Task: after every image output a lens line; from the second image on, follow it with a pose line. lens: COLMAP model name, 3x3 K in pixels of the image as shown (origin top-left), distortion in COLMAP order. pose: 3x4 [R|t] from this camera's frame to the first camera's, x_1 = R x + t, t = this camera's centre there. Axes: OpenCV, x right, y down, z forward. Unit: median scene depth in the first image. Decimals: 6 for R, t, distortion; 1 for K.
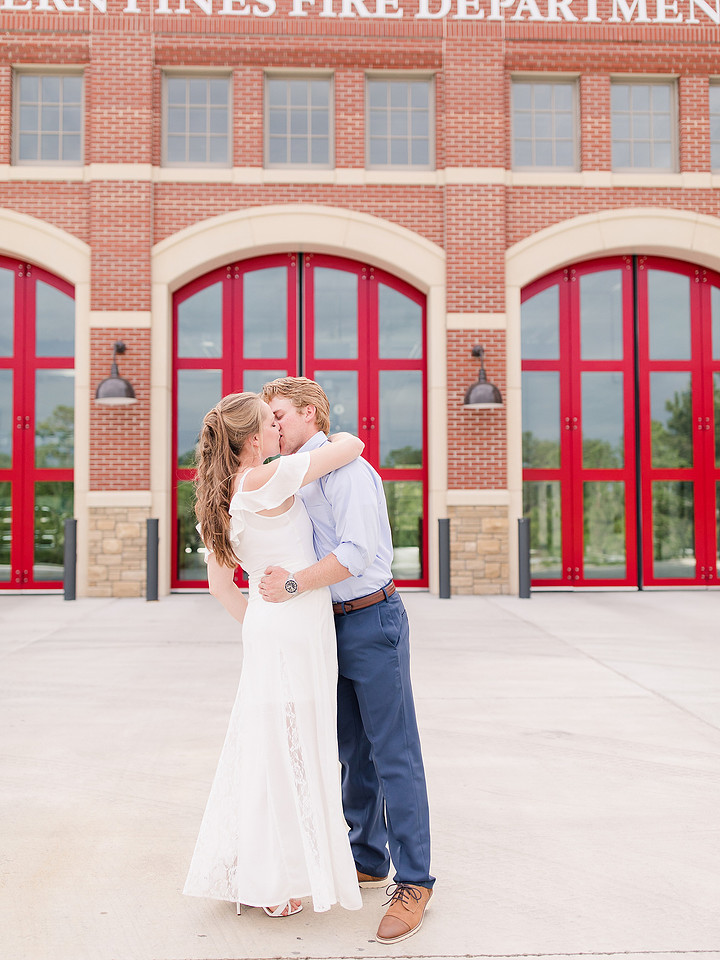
lens RADIAL K [[1619.7, 0, 389.7], [0, 1619.7, 477.6], [0, 0, 1]] dist [0.052197, 0.000000]
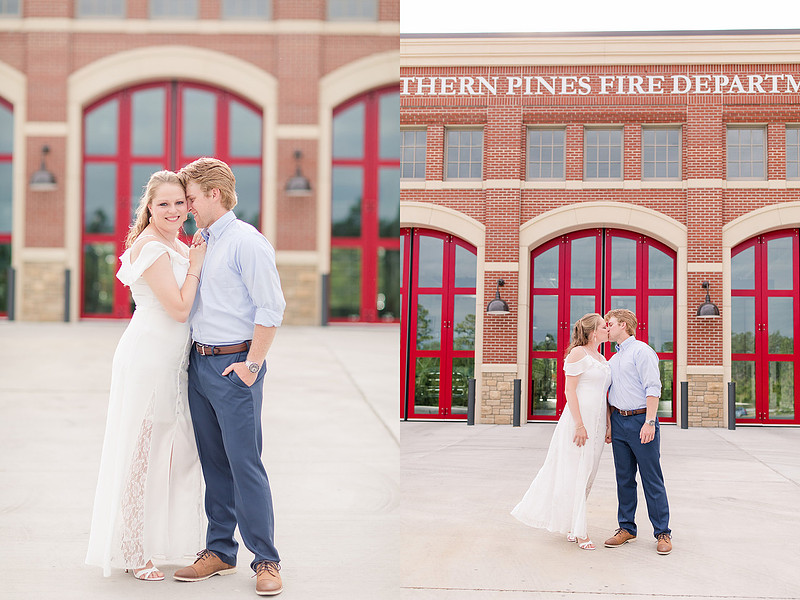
lens RADIAL K [[2536.4, 0, 398.7], [0, 2536.4, 293.5], [0, 0, 1]] dist [-0.200007, 0.000000]
pose [[0.973039, 0.003999, -0.230605, 0.358365], [-0.015016, 0.998827, -0.046040, 0.059833], [0.230150, 0.048262, 0.971958, -1.690935]]
